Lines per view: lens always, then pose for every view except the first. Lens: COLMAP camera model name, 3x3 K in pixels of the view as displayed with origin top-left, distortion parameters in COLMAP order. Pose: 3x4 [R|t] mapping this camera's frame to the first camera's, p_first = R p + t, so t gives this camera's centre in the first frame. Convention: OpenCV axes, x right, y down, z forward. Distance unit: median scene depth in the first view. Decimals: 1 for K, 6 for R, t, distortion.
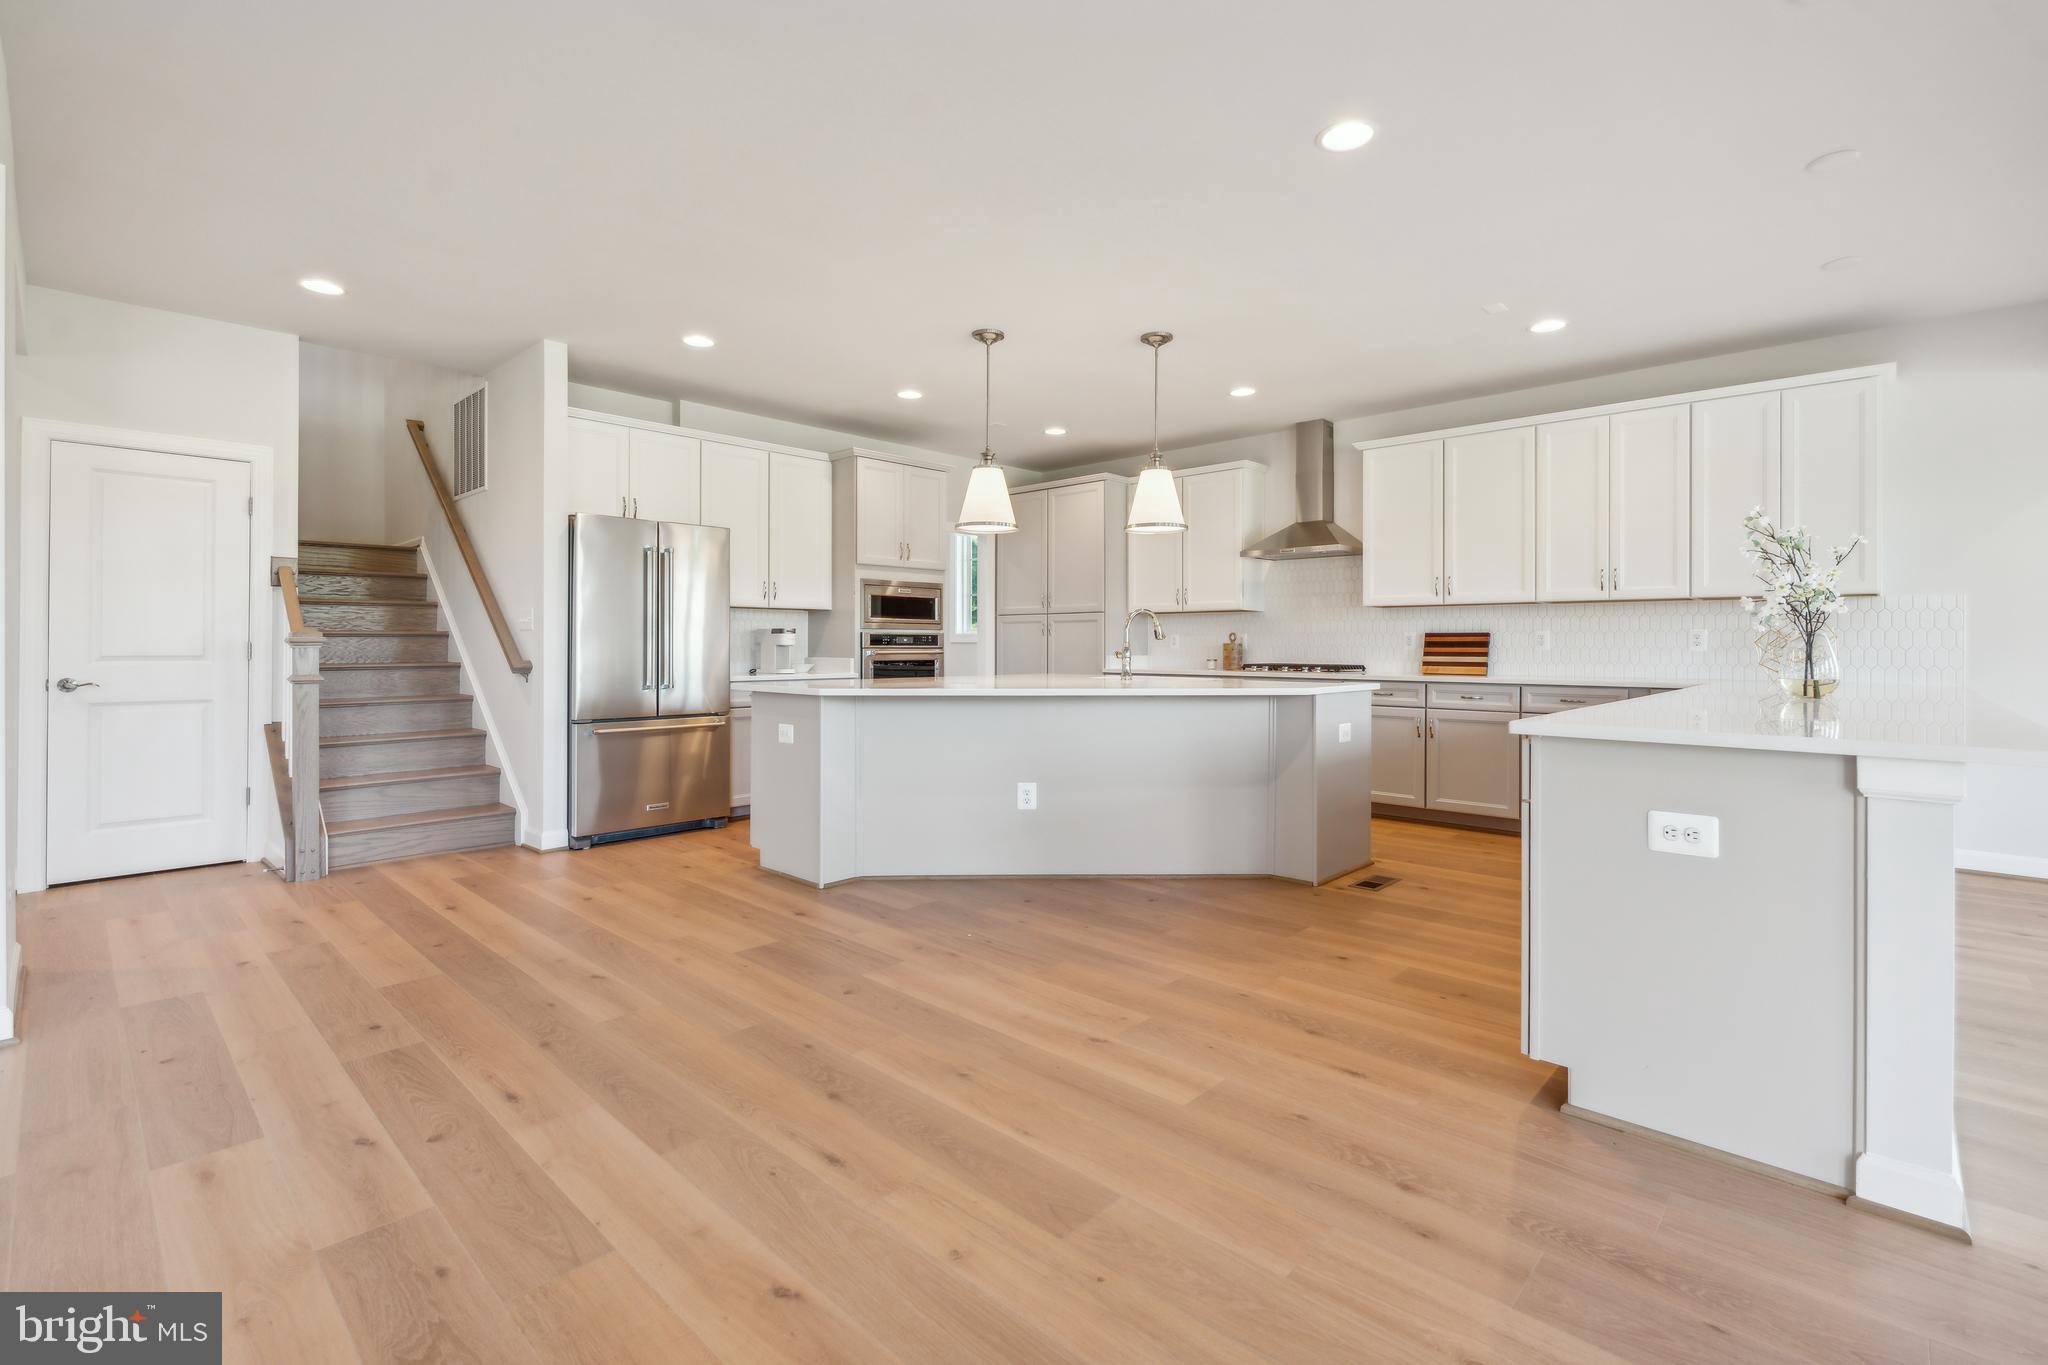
lens RADIAL K [[917.4, 0, 1028.9], [0, 917.4, 642.3], [0, 0, 1]] dist [0.002882, -0.000169]
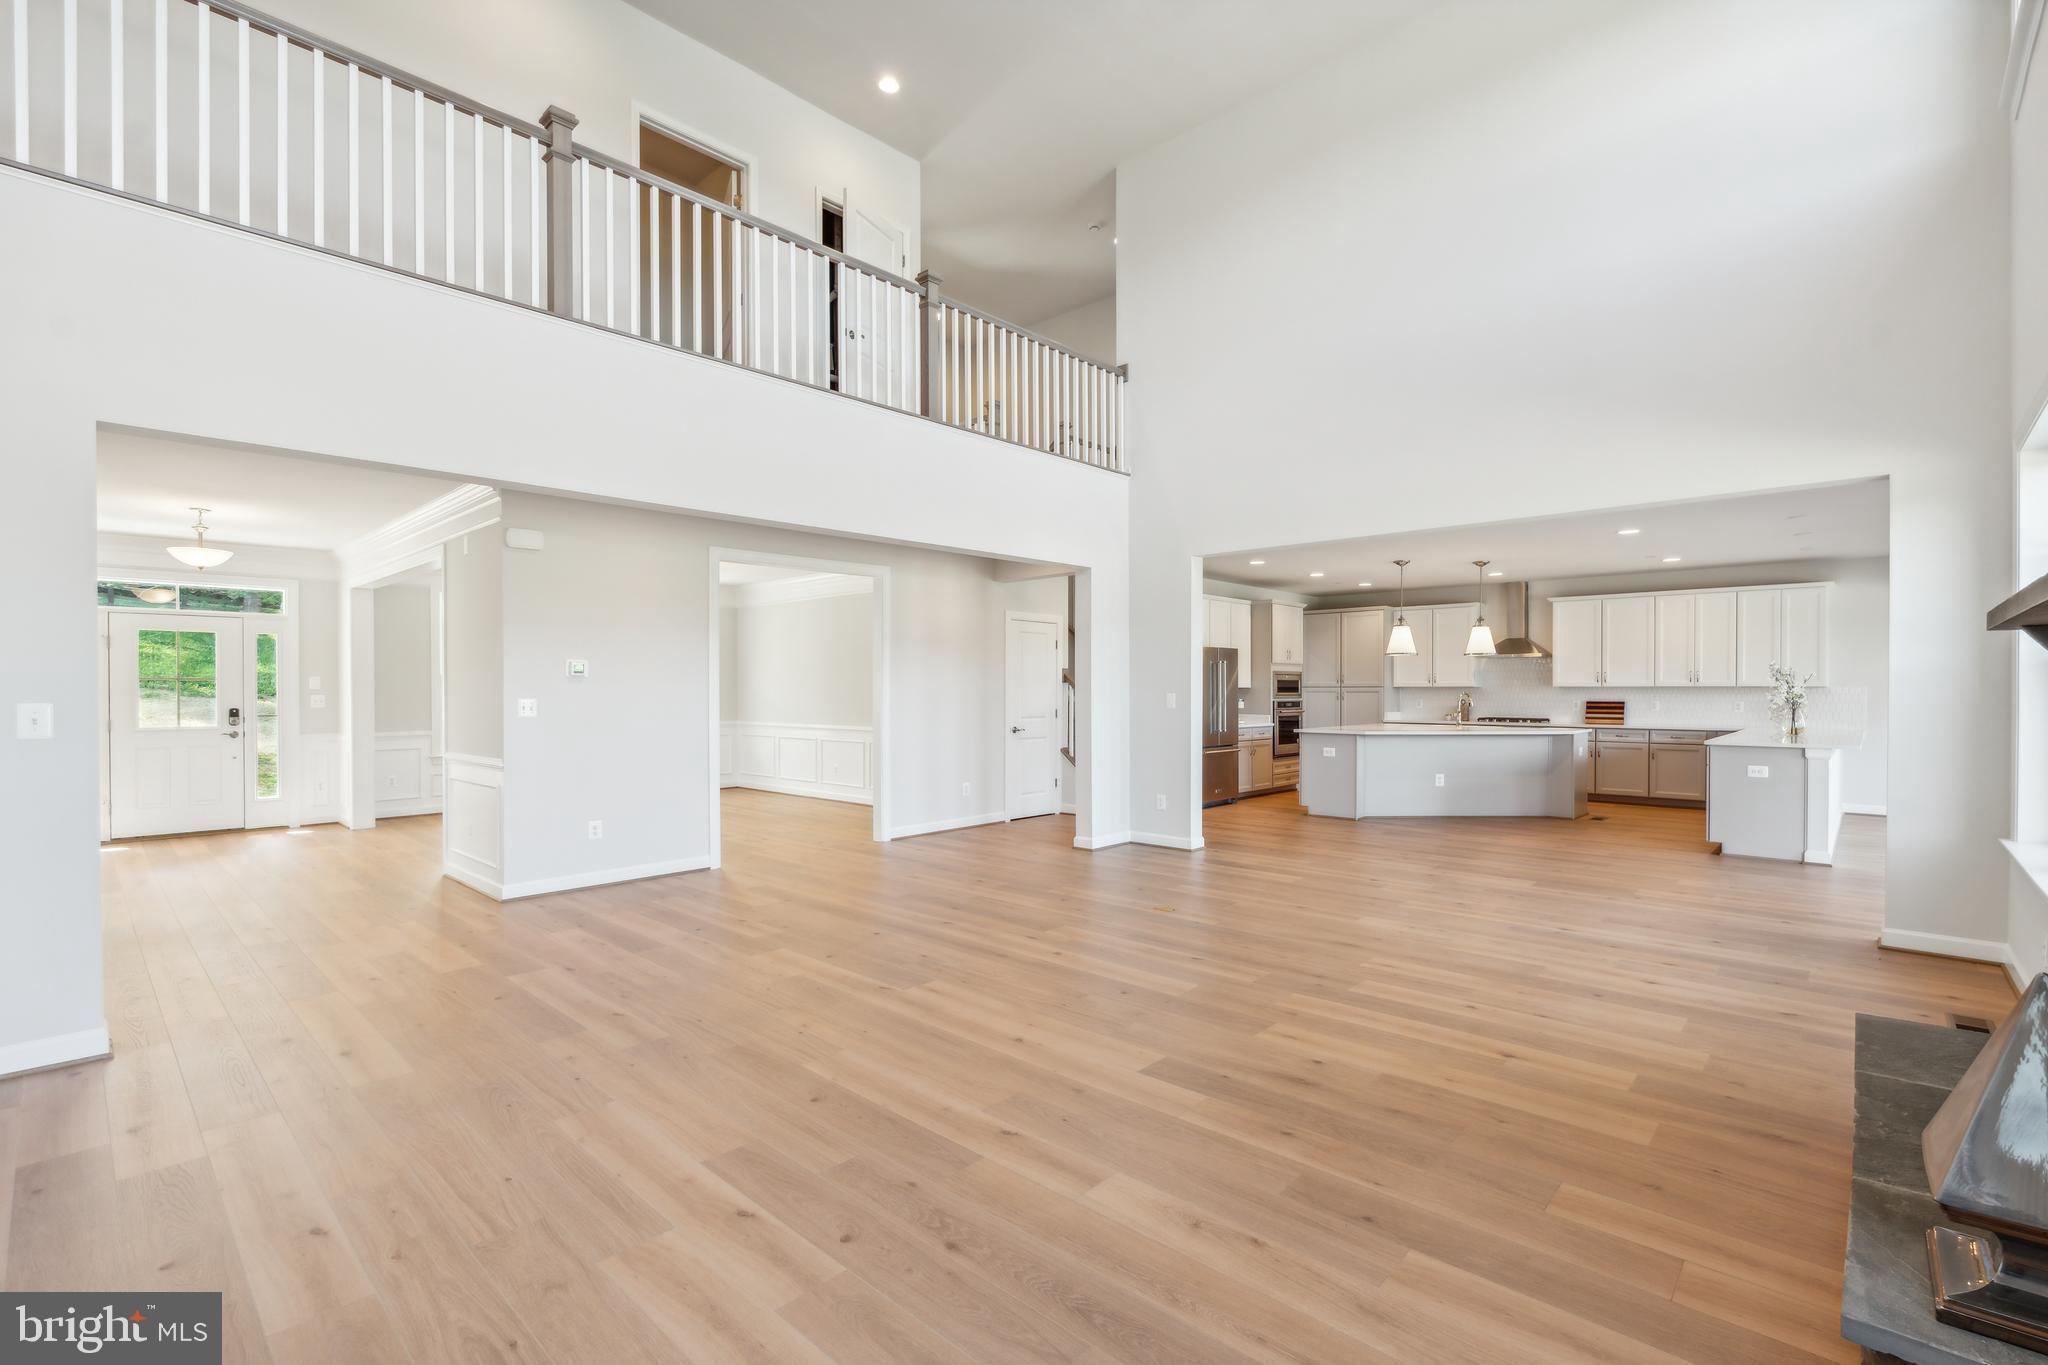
lens RADIAL K [[917.4, 0, 1026.0], [0, 917.4, 690.3], [0, 0, 1]] dist [0.002882, -0.000169]
pose [[0.999978, -0.000592, 0.006678, -0.840257], [0.000566, 0.999993, 0.003830, -0.047798], [-0.006680, -0.003826, 0.999970, -0.994044]]
